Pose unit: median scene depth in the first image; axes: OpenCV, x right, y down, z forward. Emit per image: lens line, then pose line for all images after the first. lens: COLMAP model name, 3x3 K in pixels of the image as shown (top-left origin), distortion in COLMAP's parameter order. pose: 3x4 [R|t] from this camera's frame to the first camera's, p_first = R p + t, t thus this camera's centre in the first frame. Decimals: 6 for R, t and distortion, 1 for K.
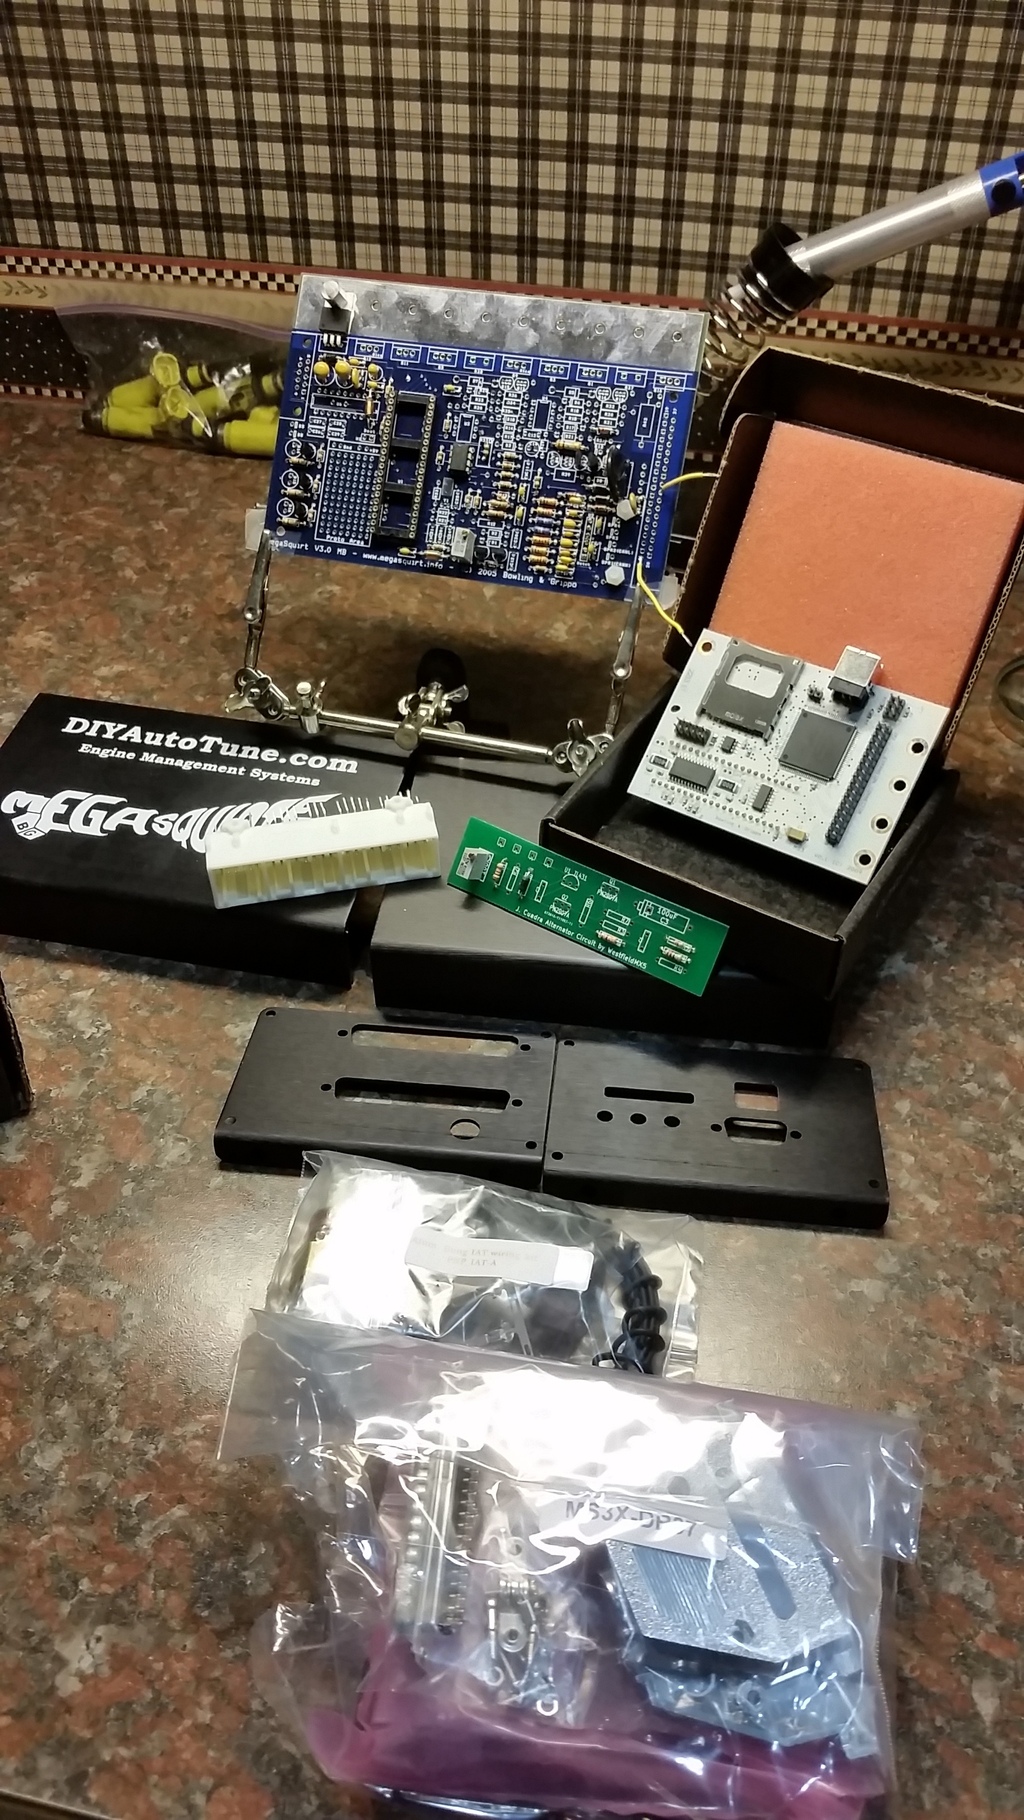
lens RADIAL K [[1510.2, 0, 512.0], [0, 1510.2, 910.0], [0, 0, 1]] dist [0.132675, -0.444789]
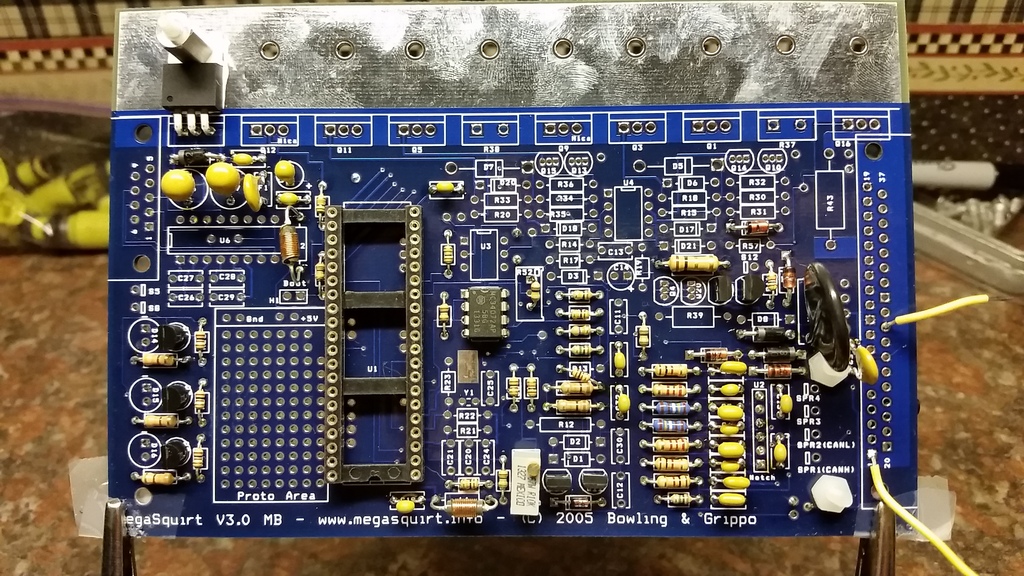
lens RADIAL K [[849.7, 0, 512.0], [0, 849.7, 288.0], [0, 0, 1]] dist [0.132675, -0.444789]
pose [[0.963298, -0.162309, 0.213806, -0.086060], [0.185676, 0.978100, -0.094042, -0.276077], [-0.193860, 0.130289, 0.972339, 0.715119]]
